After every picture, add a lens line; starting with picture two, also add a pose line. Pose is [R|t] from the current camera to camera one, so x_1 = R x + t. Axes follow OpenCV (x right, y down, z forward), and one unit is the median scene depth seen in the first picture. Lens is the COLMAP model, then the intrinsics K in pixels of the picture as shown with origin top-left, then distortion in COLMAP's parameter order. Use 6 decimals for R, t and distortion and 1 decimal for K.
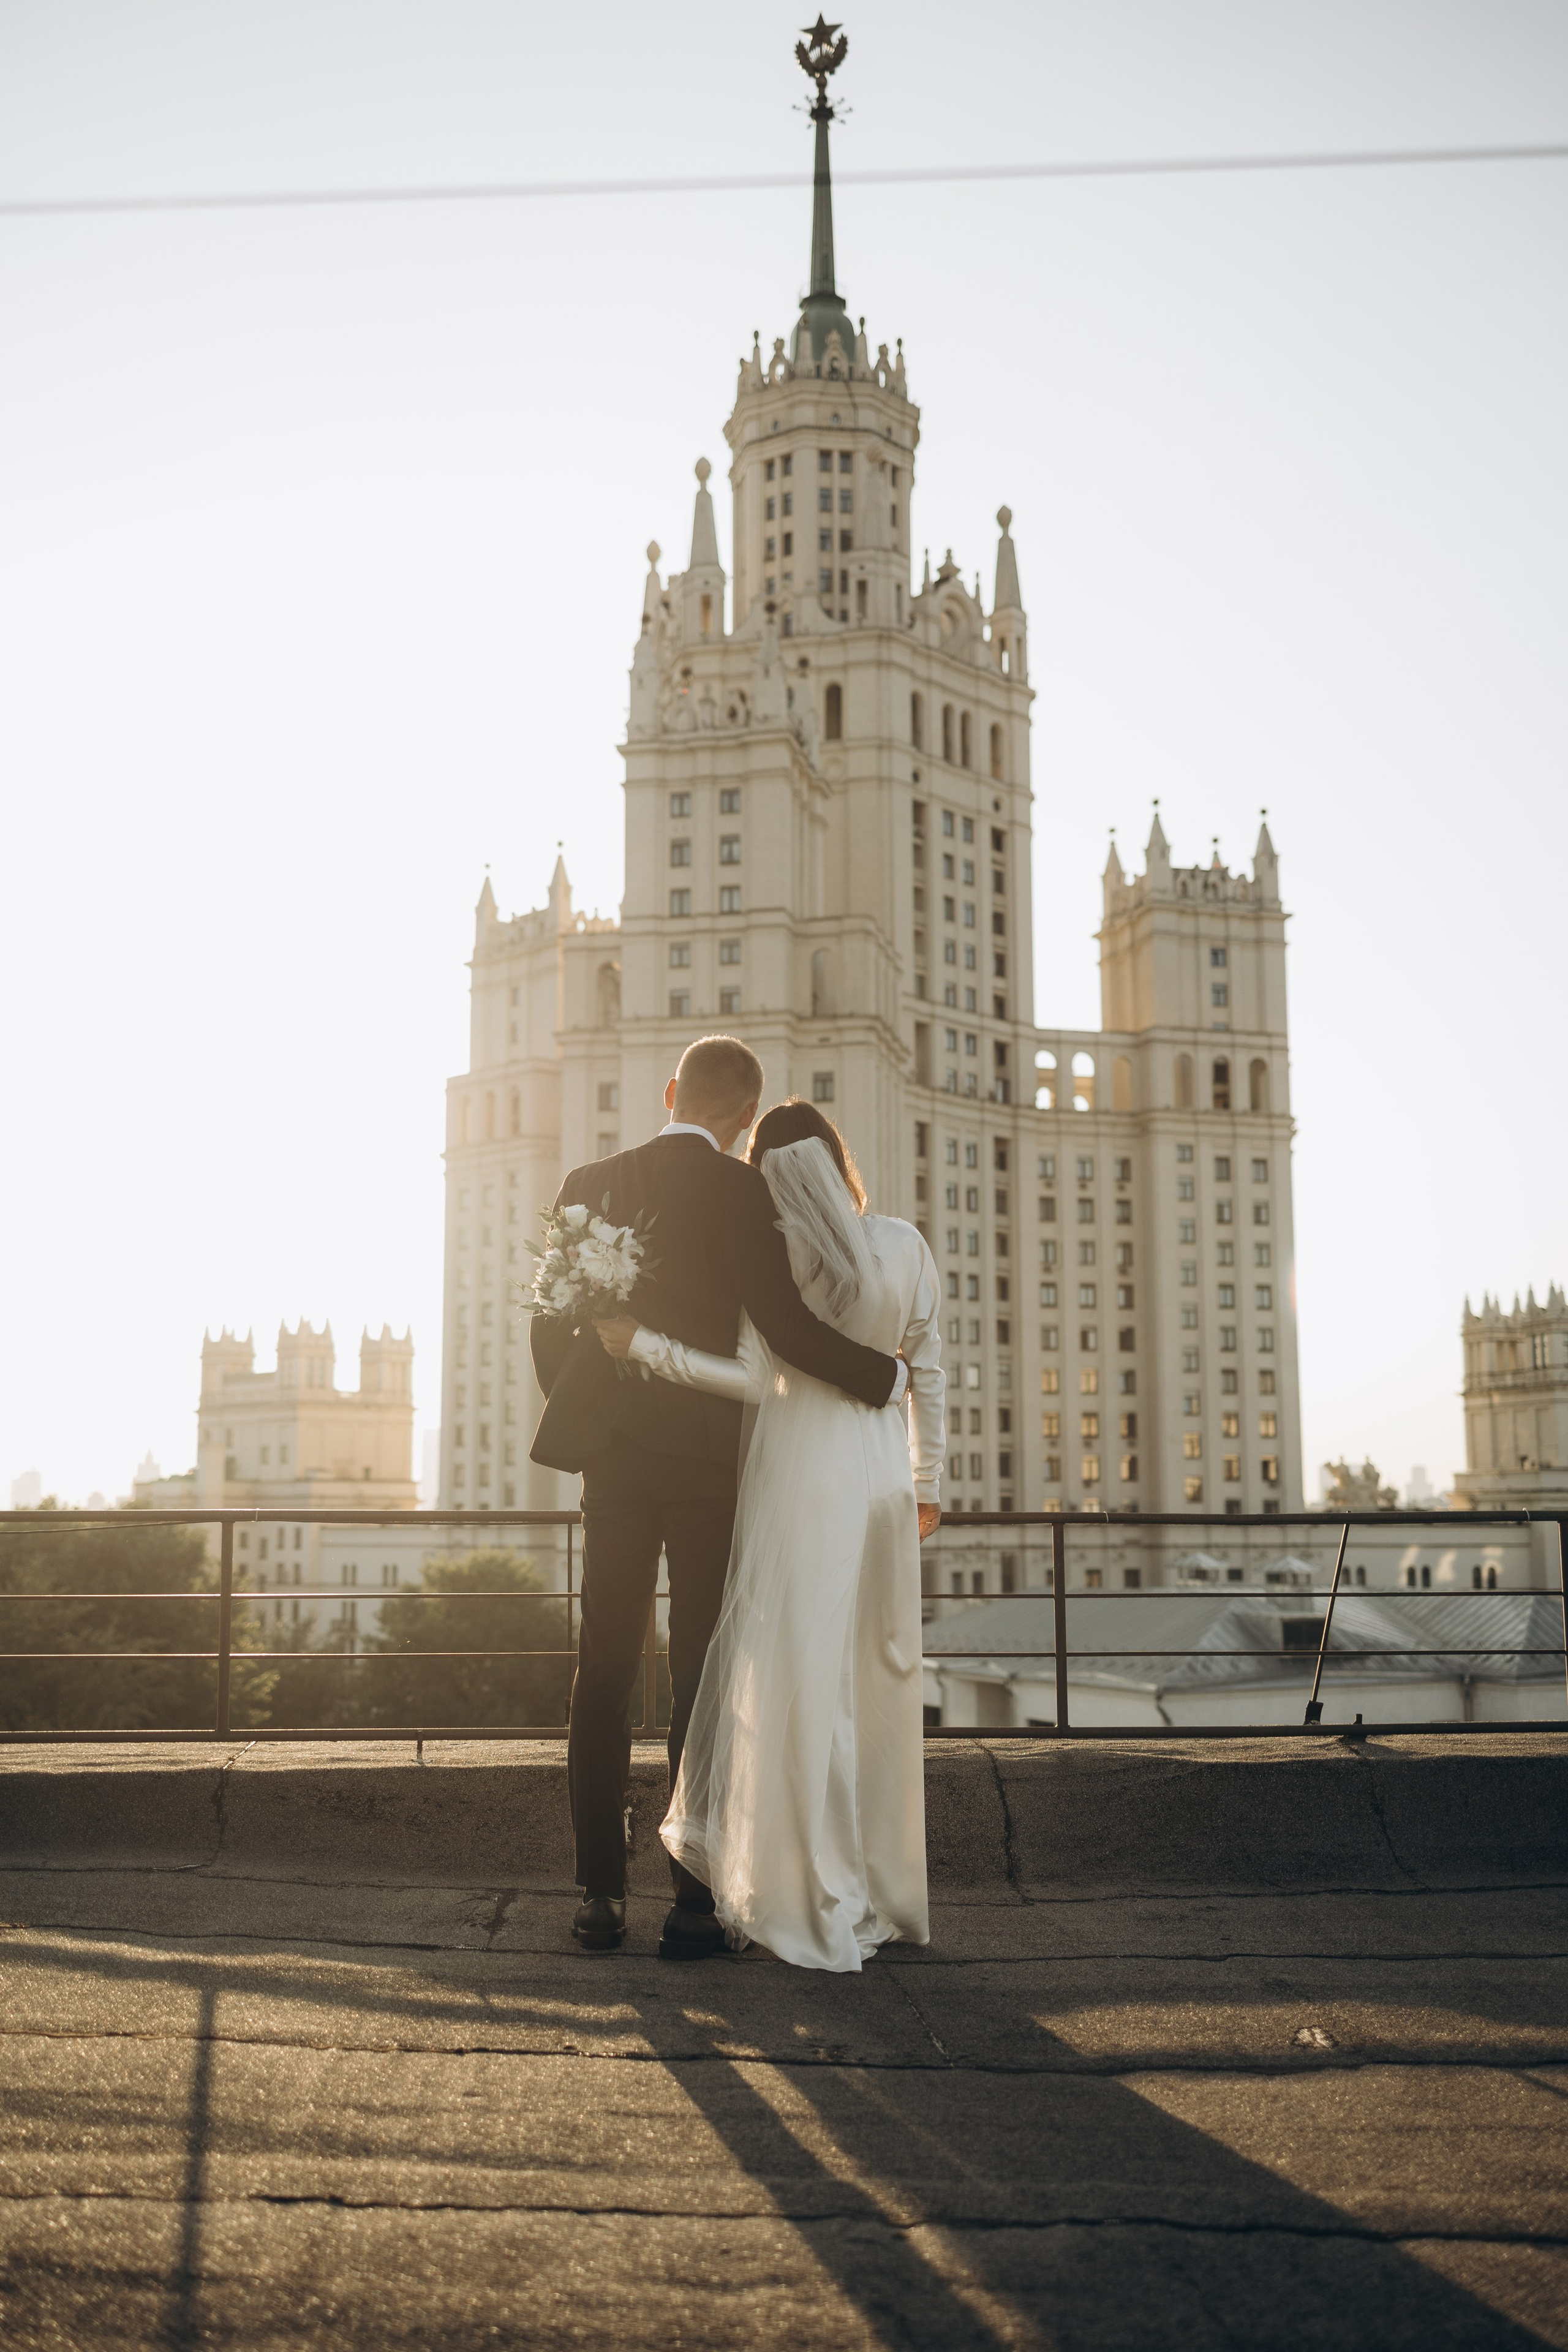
lens RADIAL K [[2338.3, 0, 786.5], [0, 2338.3, 1190.4], [0, 0, 1]] dist [0.017194, 0.002622]
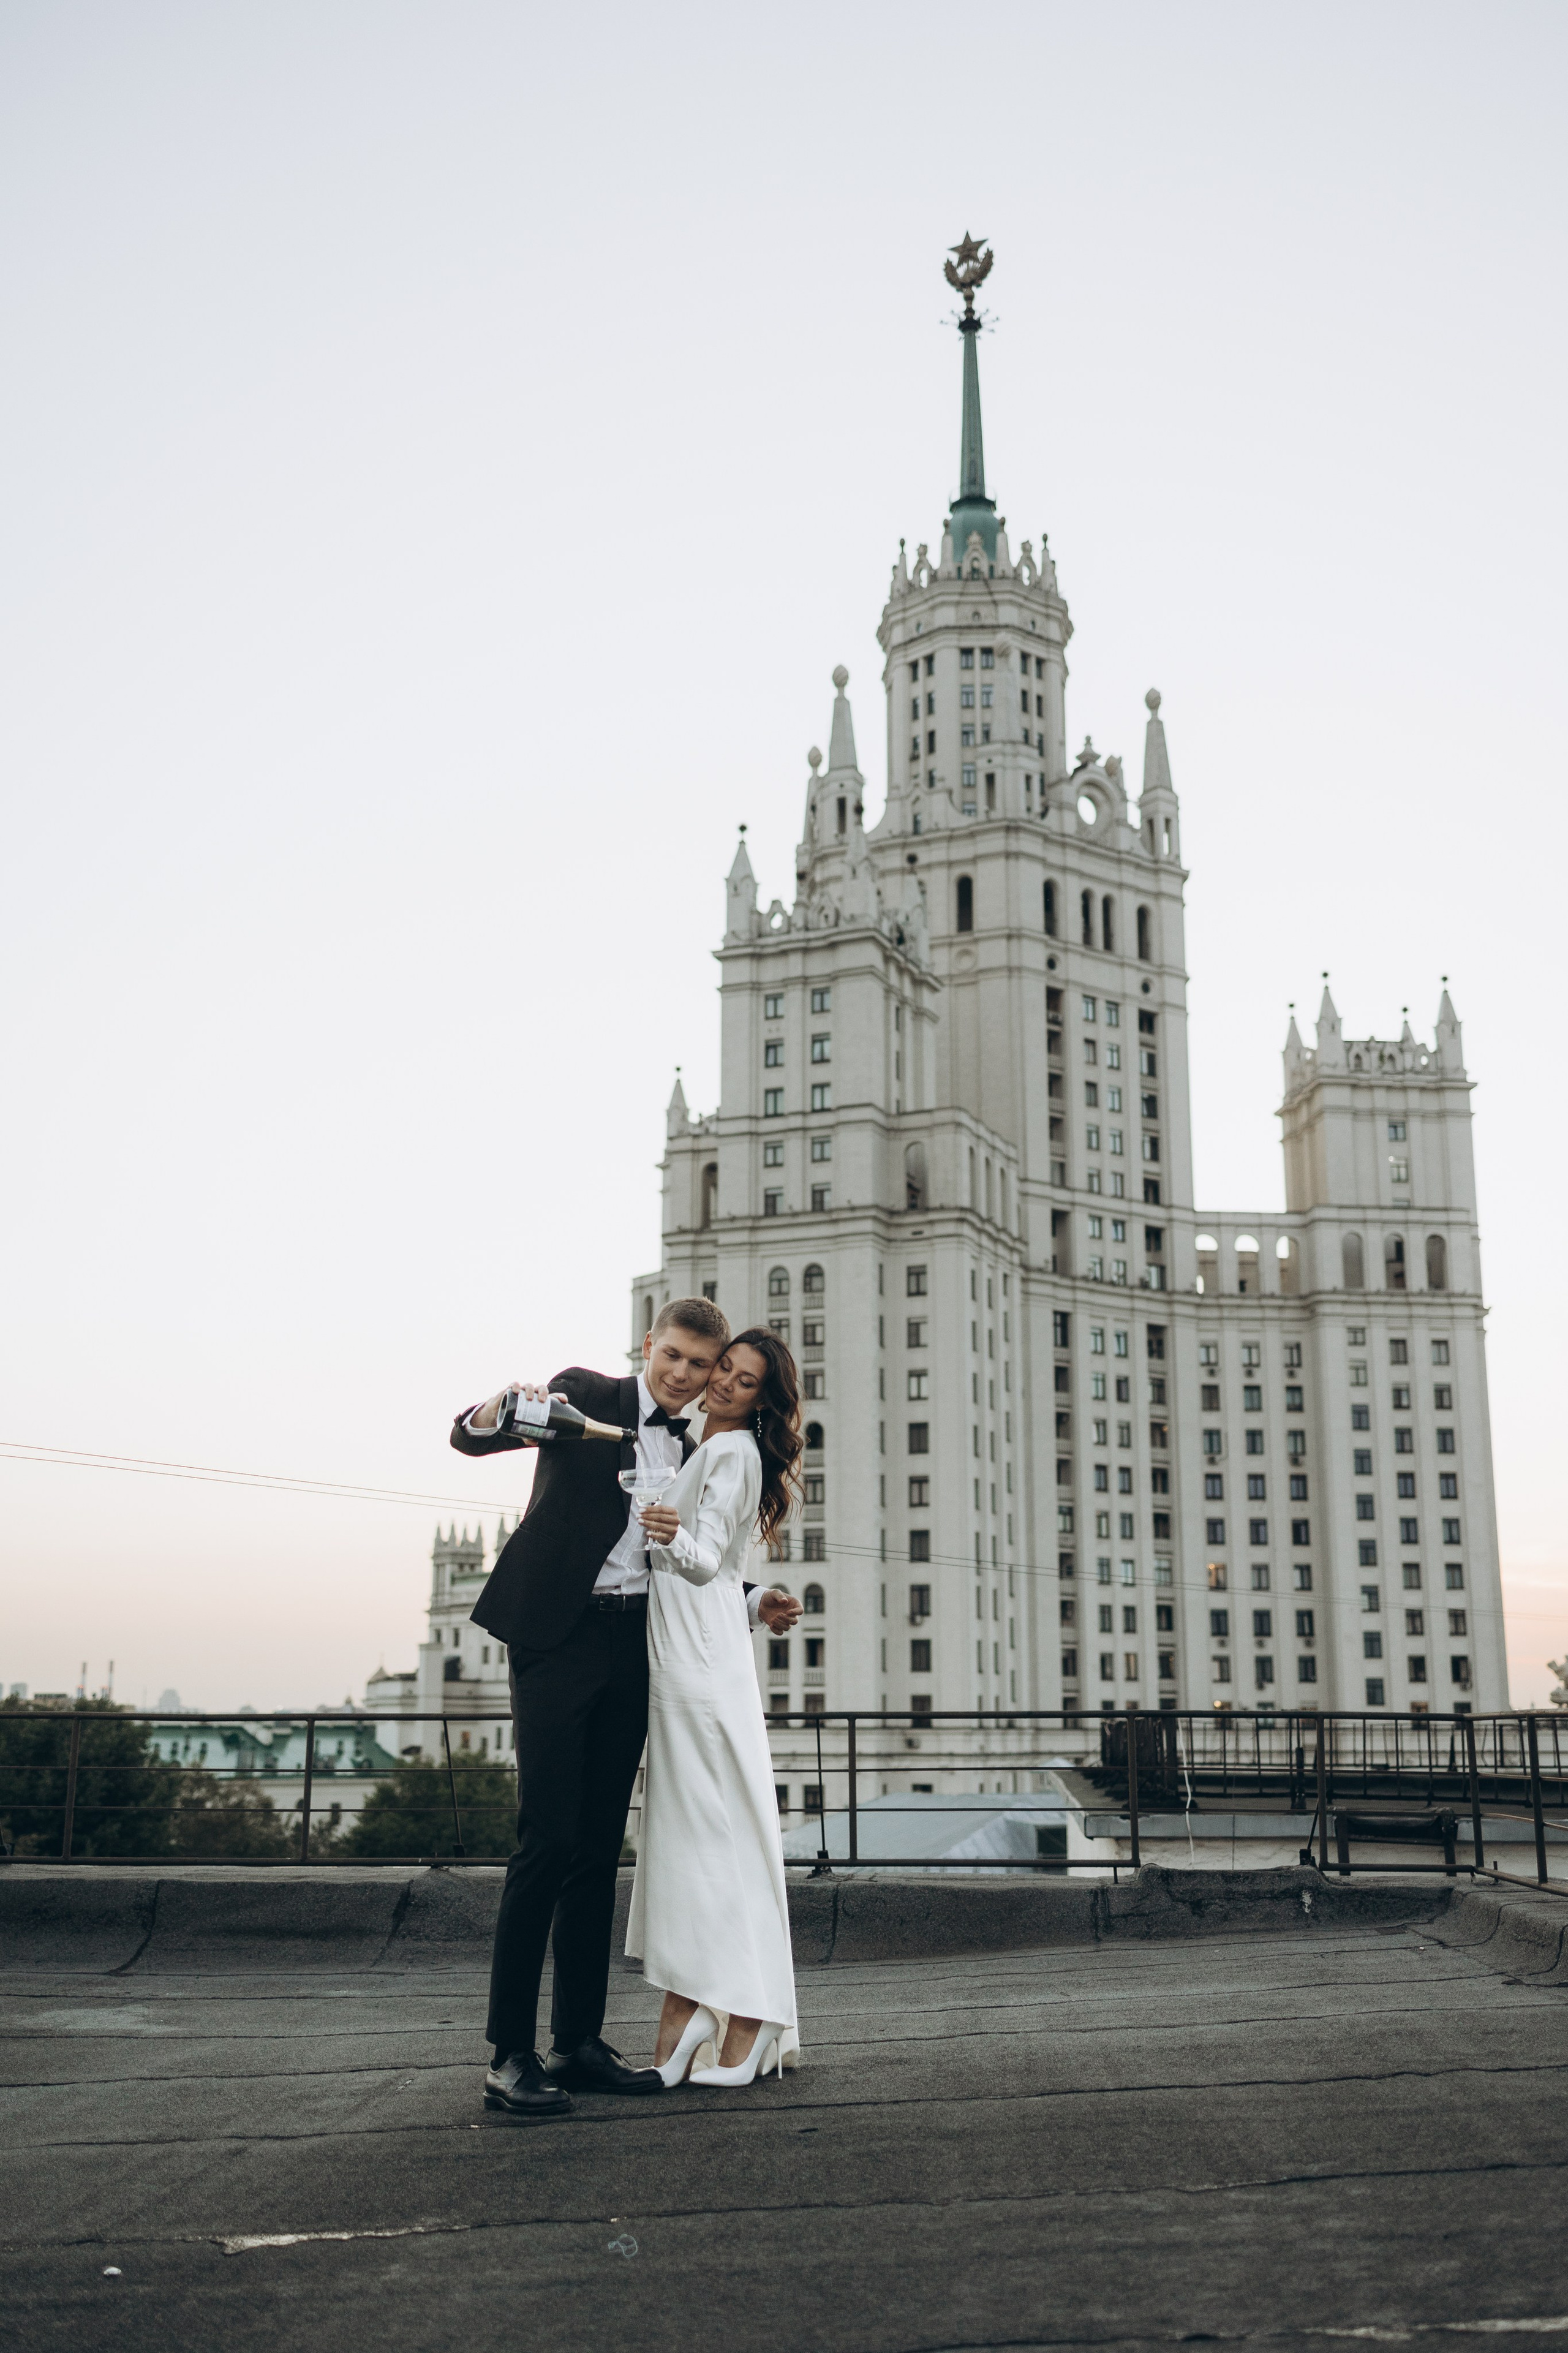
lens RADIAL K [[2378.9, 0, 779.5], [0, 2378.9, 1193.3], [0, 0, 1]] dist [0.015850, 0.003353]
pose [[0.983634, -0.035148, -0.176716, 0.113407], [0.021244, 0.996571, -0.079968, -0.001228], [0.178921, 0.074906, 0.981008, -0.005246]]
